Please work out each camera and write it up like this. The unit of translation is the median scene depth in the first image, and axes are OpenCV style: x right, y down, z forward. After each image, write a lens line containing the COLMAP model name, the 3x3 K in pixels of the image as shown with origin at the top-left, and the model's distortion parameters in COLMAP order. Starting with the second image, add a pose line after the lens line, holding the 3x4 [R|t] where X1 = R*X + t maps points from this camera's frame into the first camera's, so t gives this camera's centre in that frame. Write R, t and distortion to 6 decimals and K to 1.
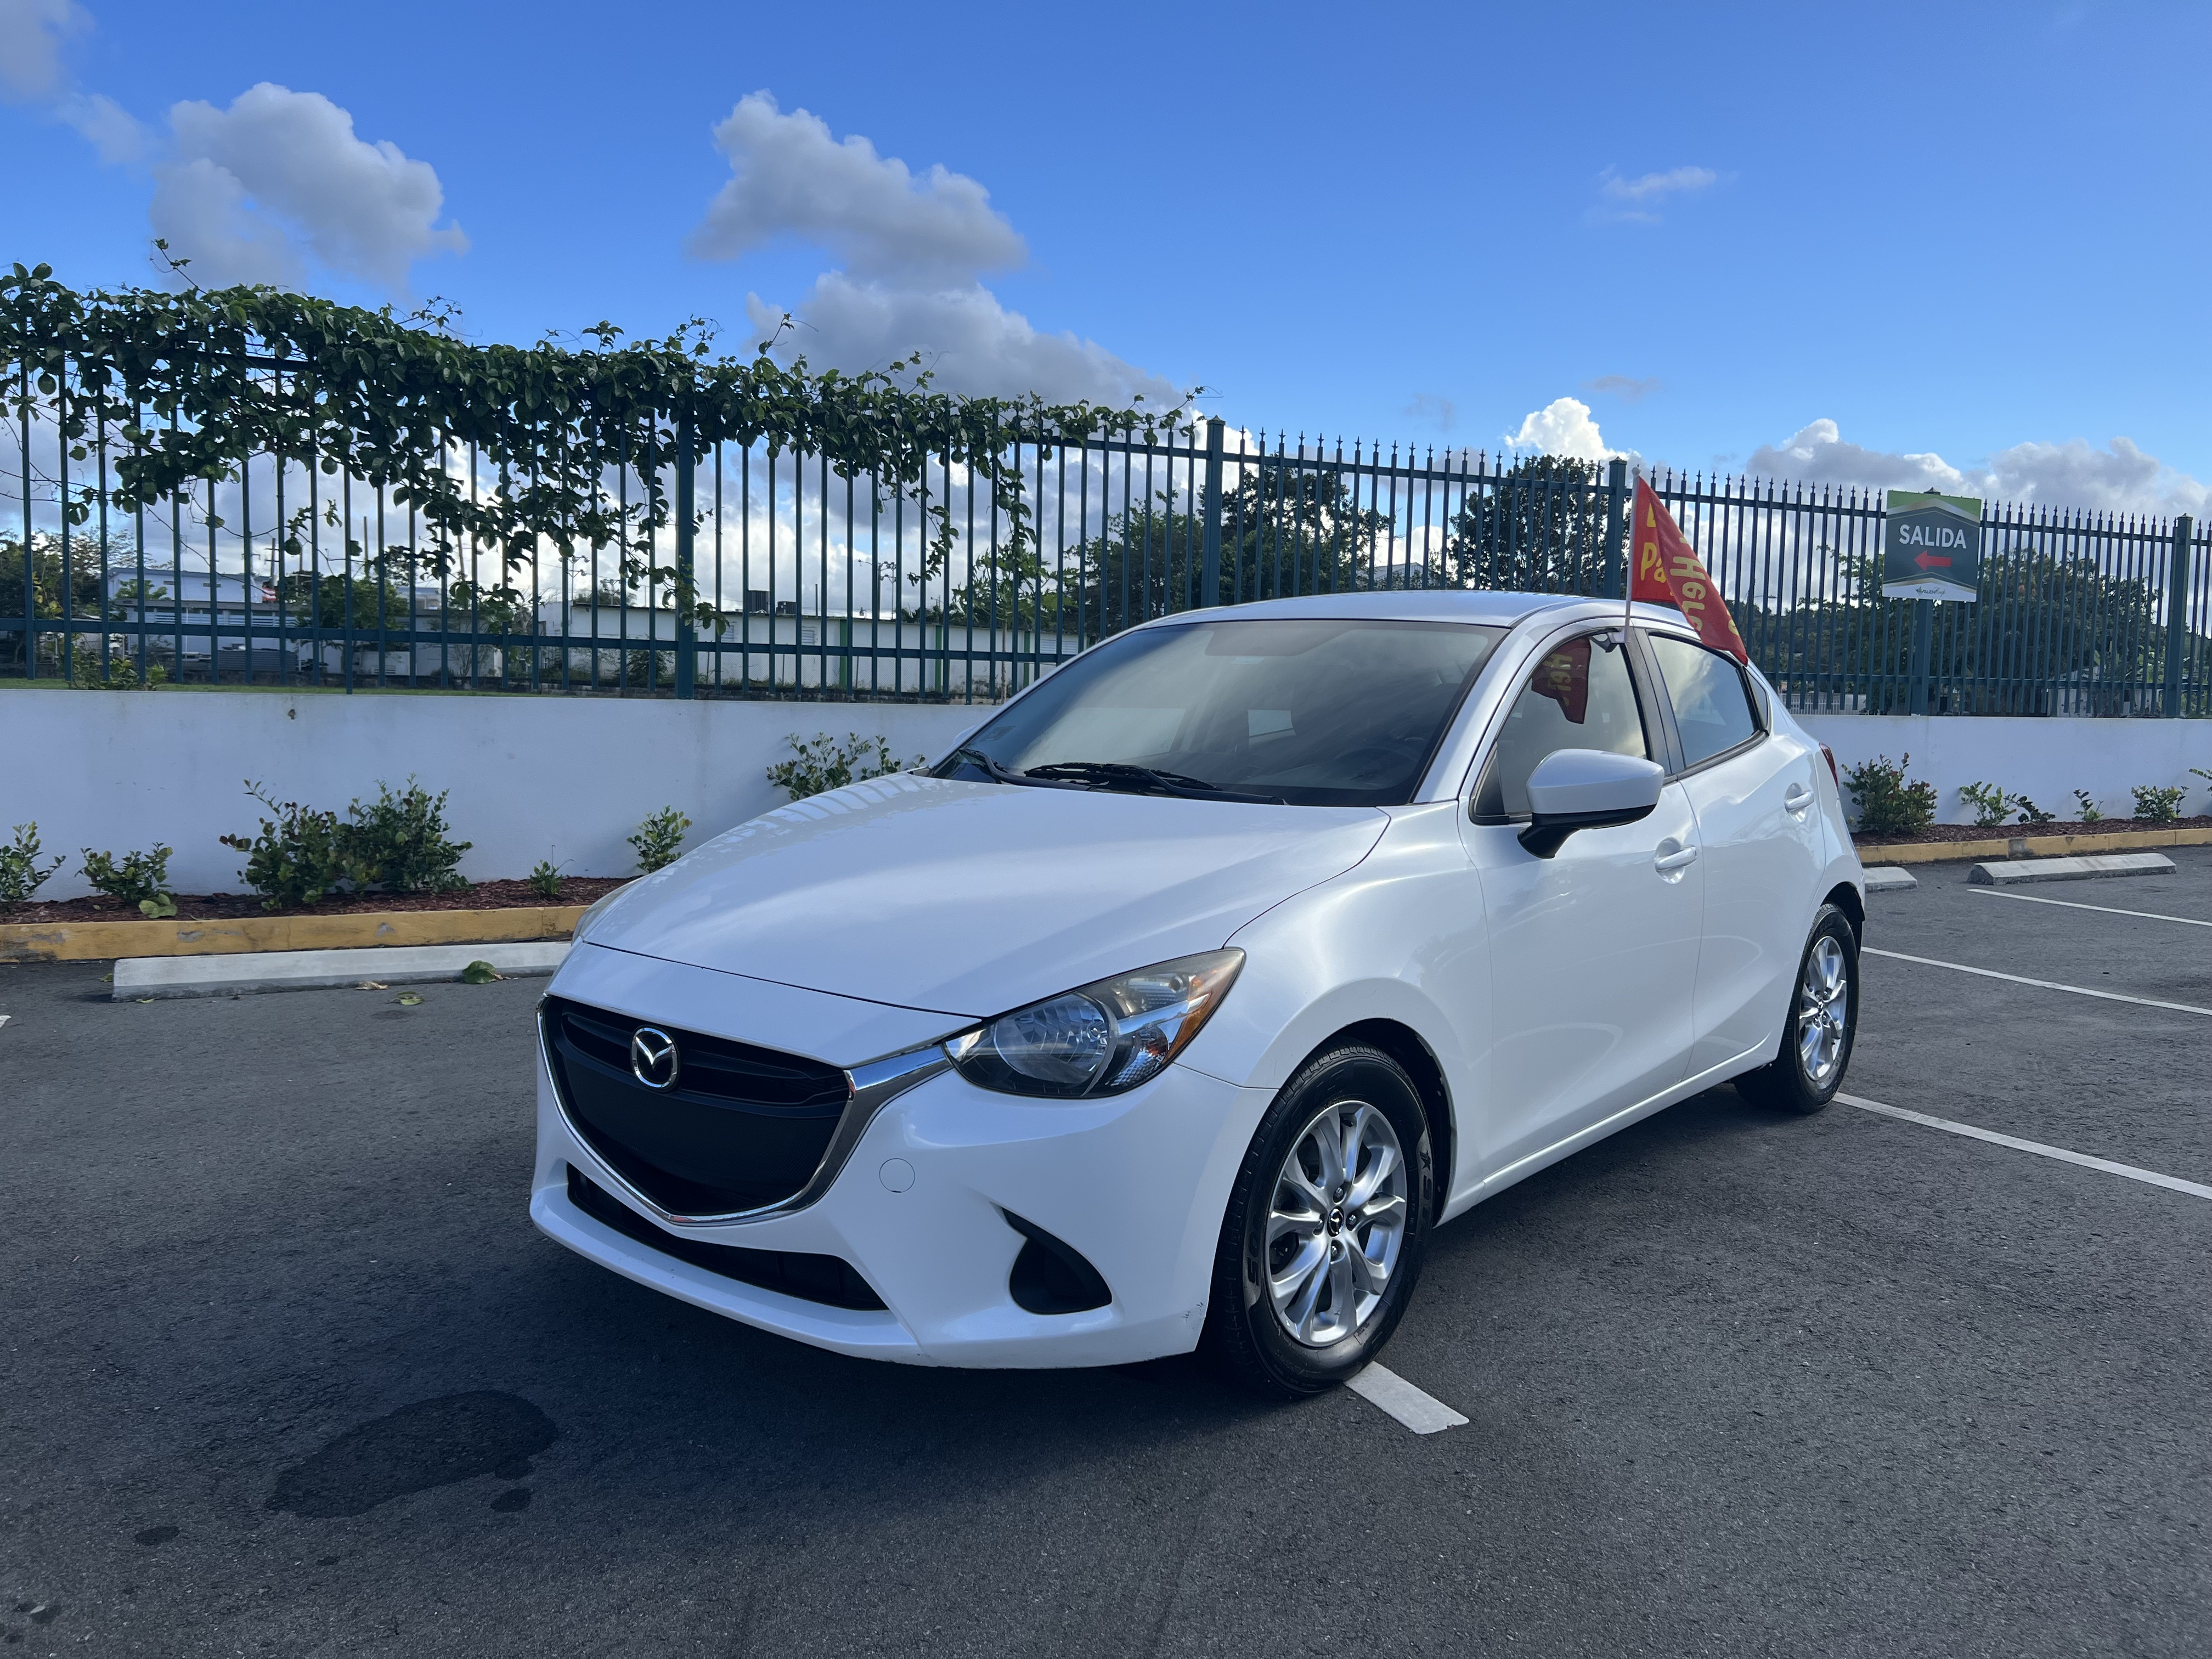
lens RADIAL K [[1665.7, 0, 1115.9], [0, 1665.7, 827.2], [0, 0, 1]] dist [0.041165, -0.041284]
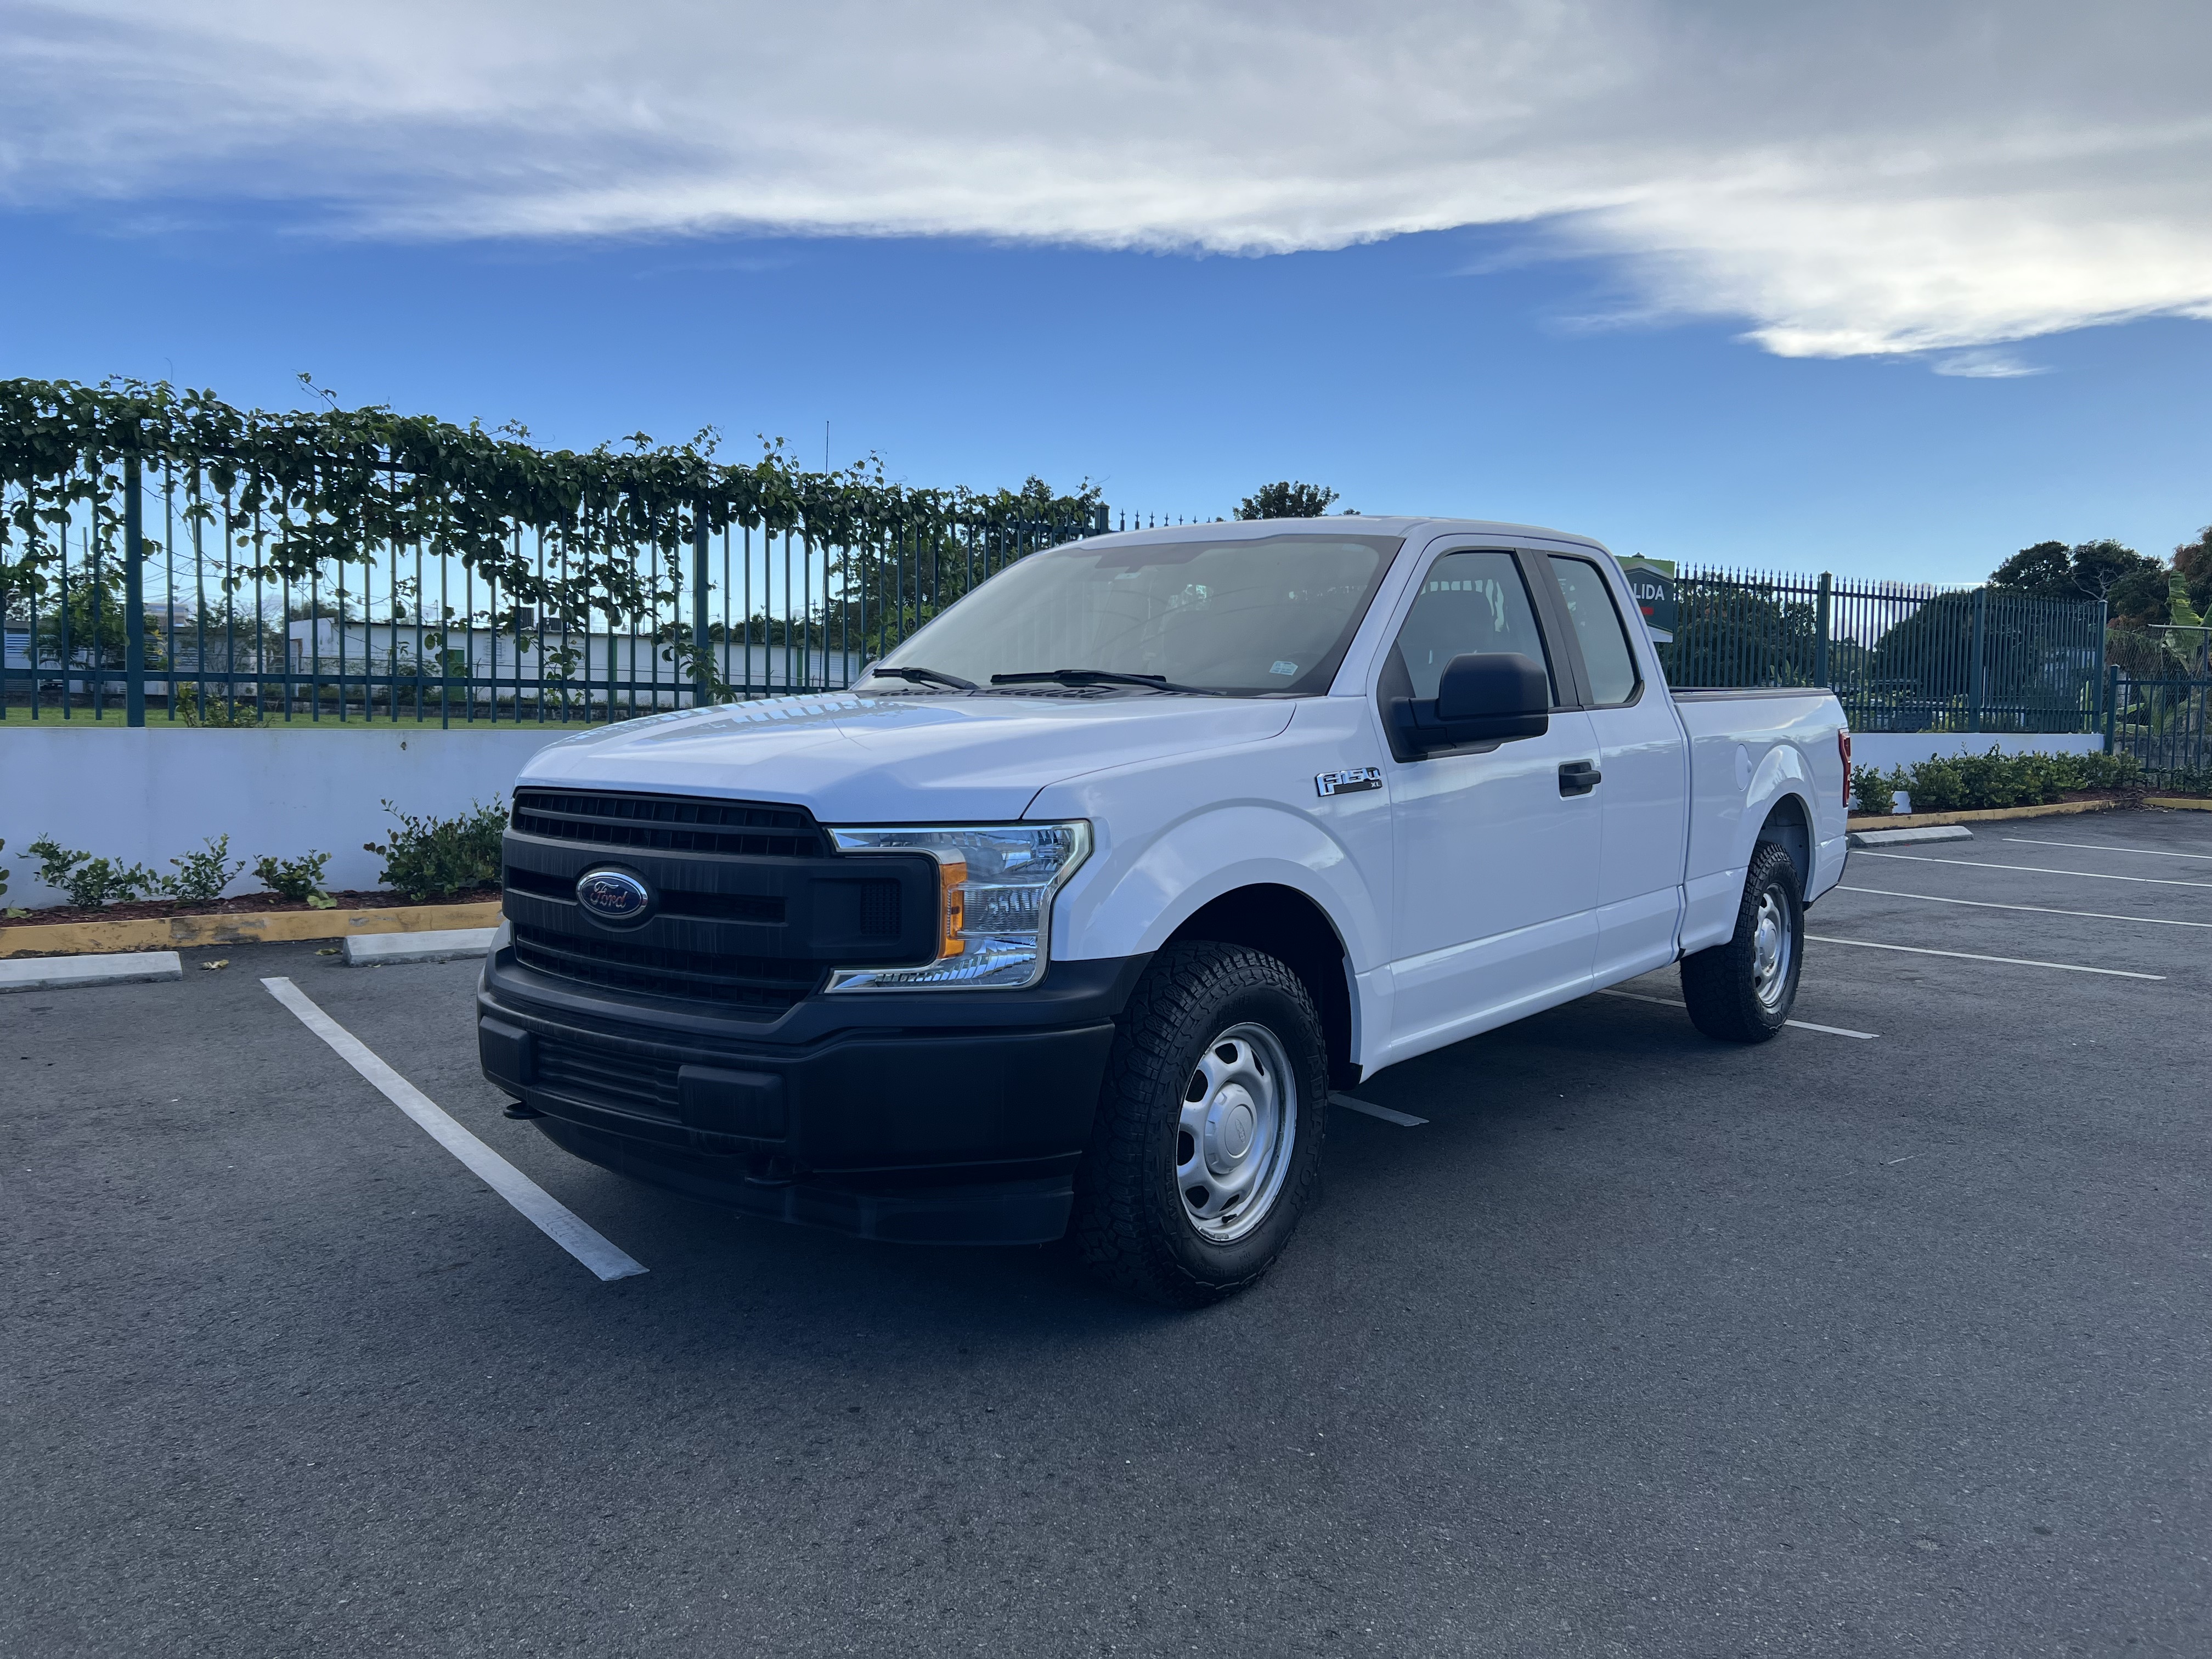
lens RADIAL K [[1665.7, 0, 1098.9], [0, 1665.7, 828.7], [0, 0, 1]] dist [0.041165, -0.041284]
pose [[0.989841, -0.015962, 0.141277, -0.155972], [0.016966, 0.999839, -0.005903, 0.009934], [-0.141160, 0.008240, 0.989952, -0.304830]]
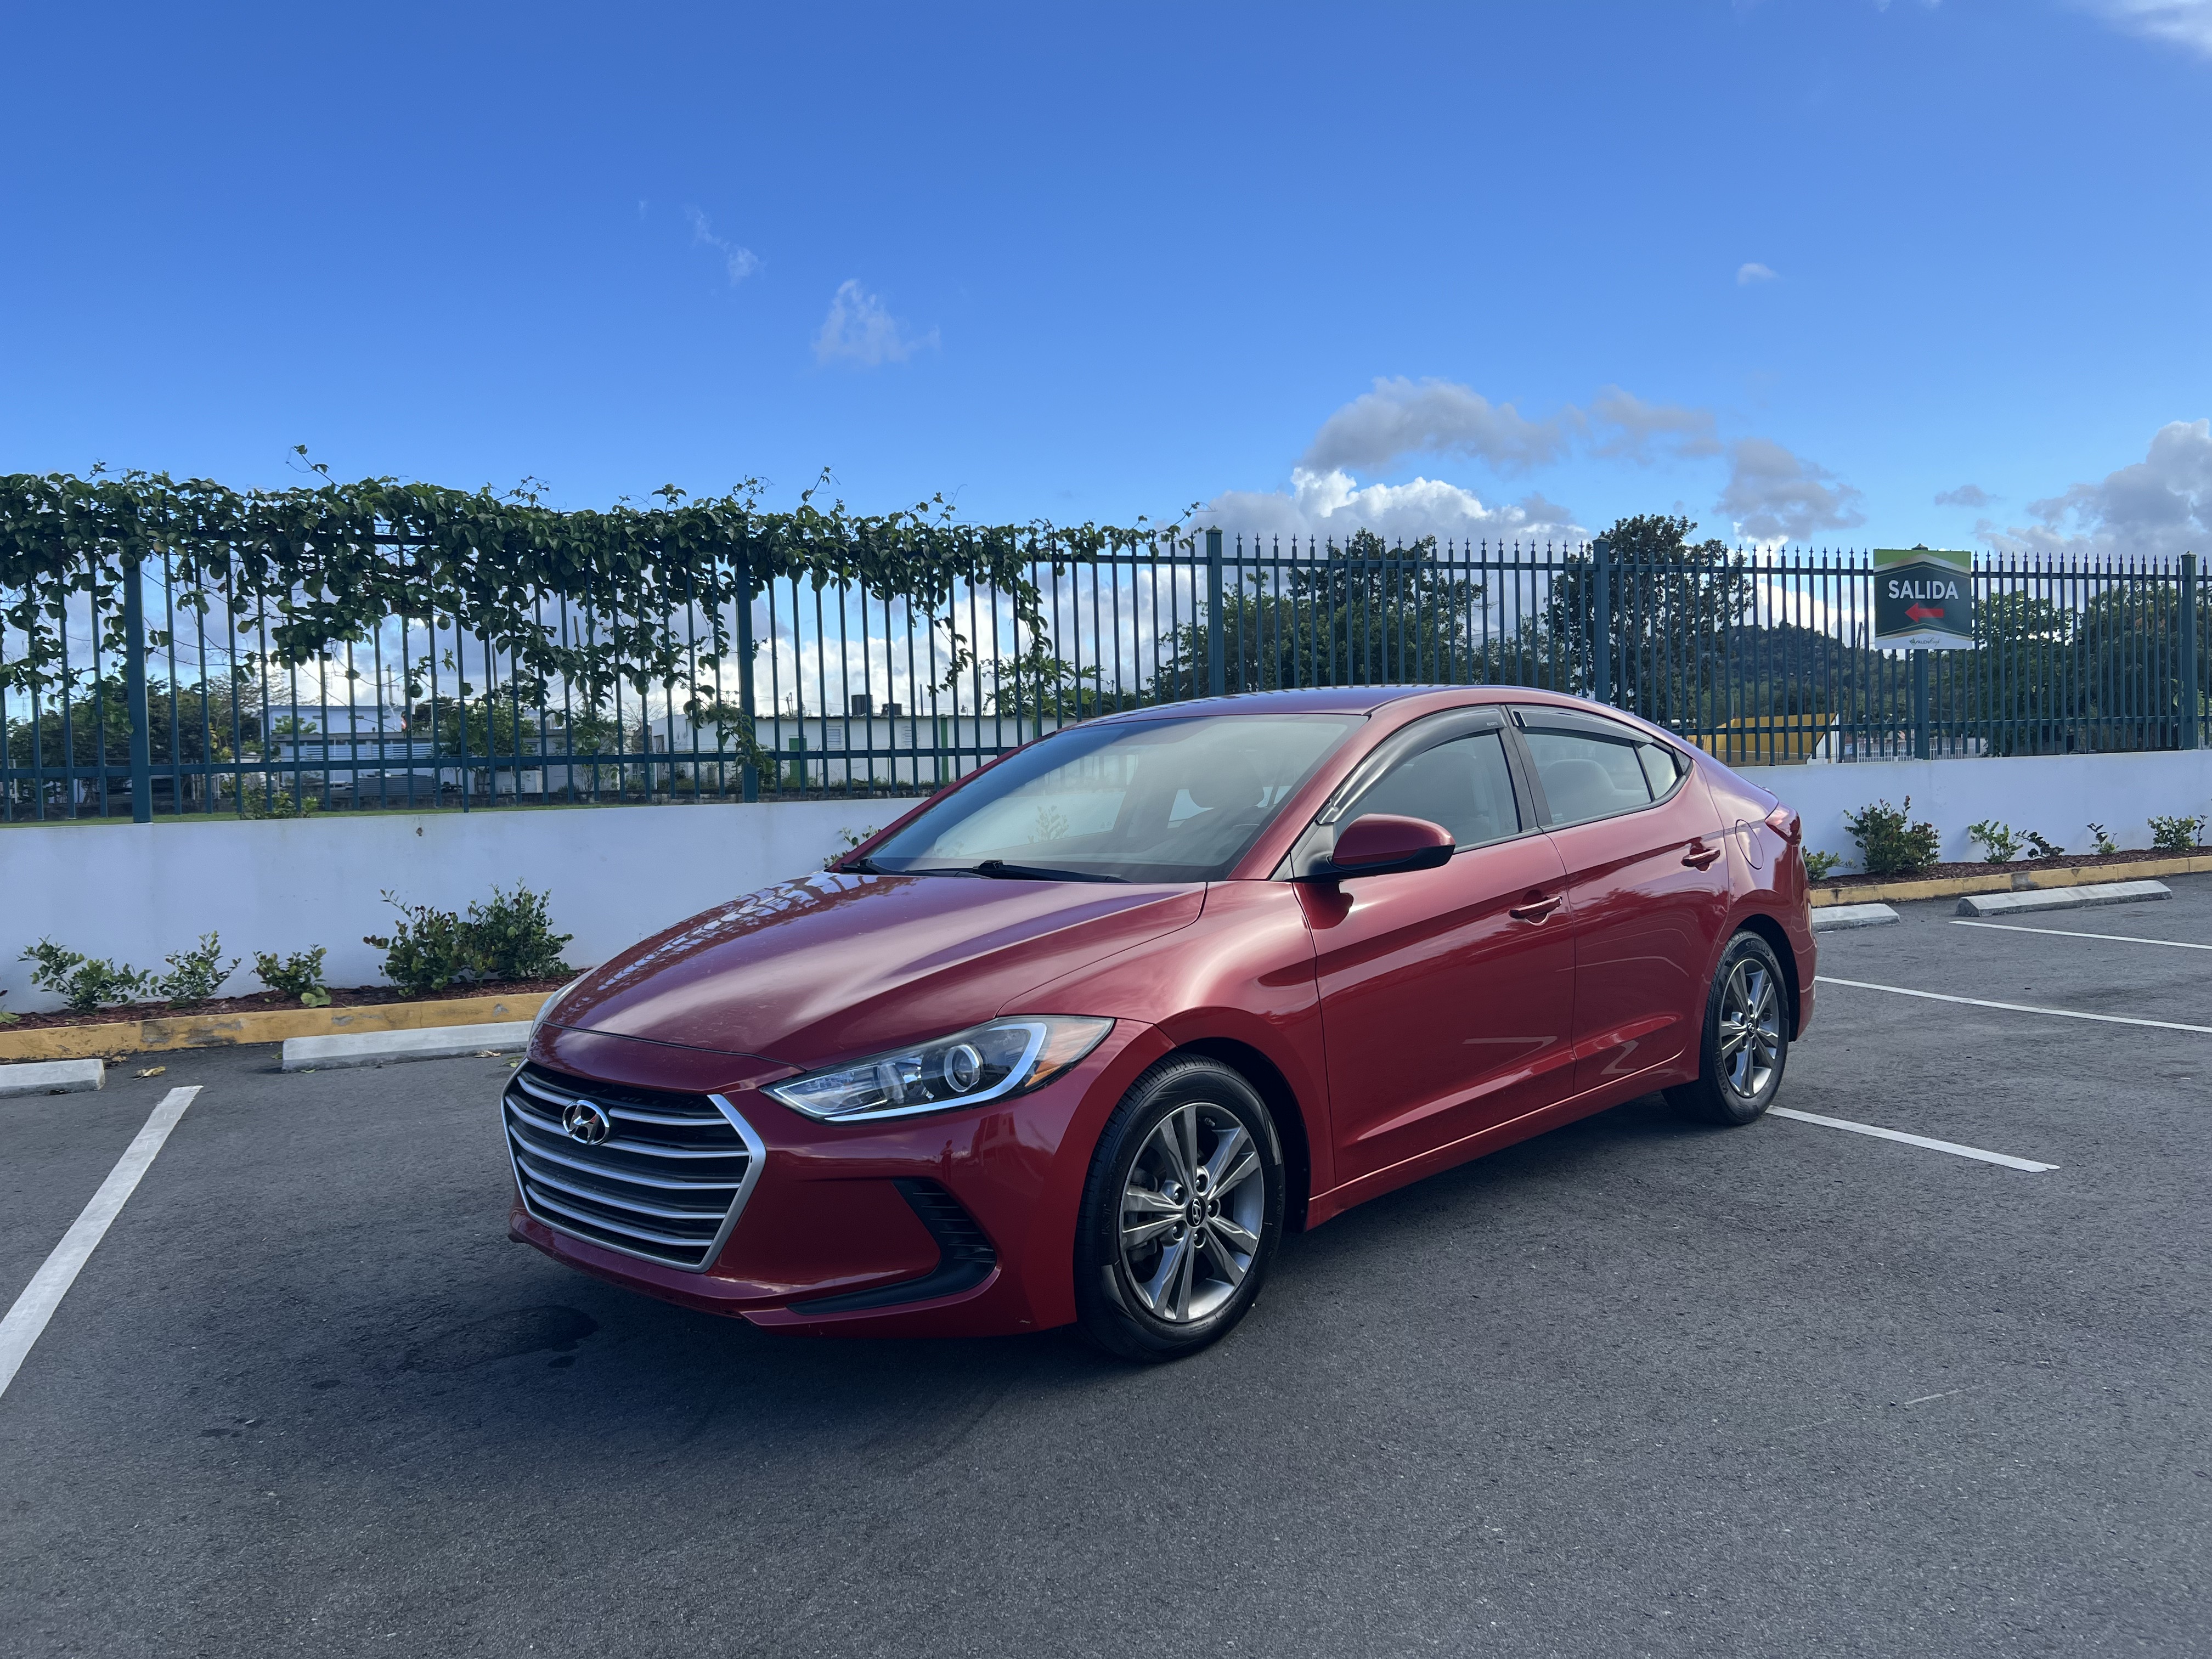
lens RADIAL K [[1665.7, 0, 1099.4], [0, 1665.7, 850.3], [0, 0, 1]] dist [0.041165, -0.041284]
pose [[0.995785, -0.047487, -0.078473, 0.077233], [0.044552, 0.998256, -0.038744, 0.012312], [0.080176, 0.035084, 0.996163, -0.136530]]
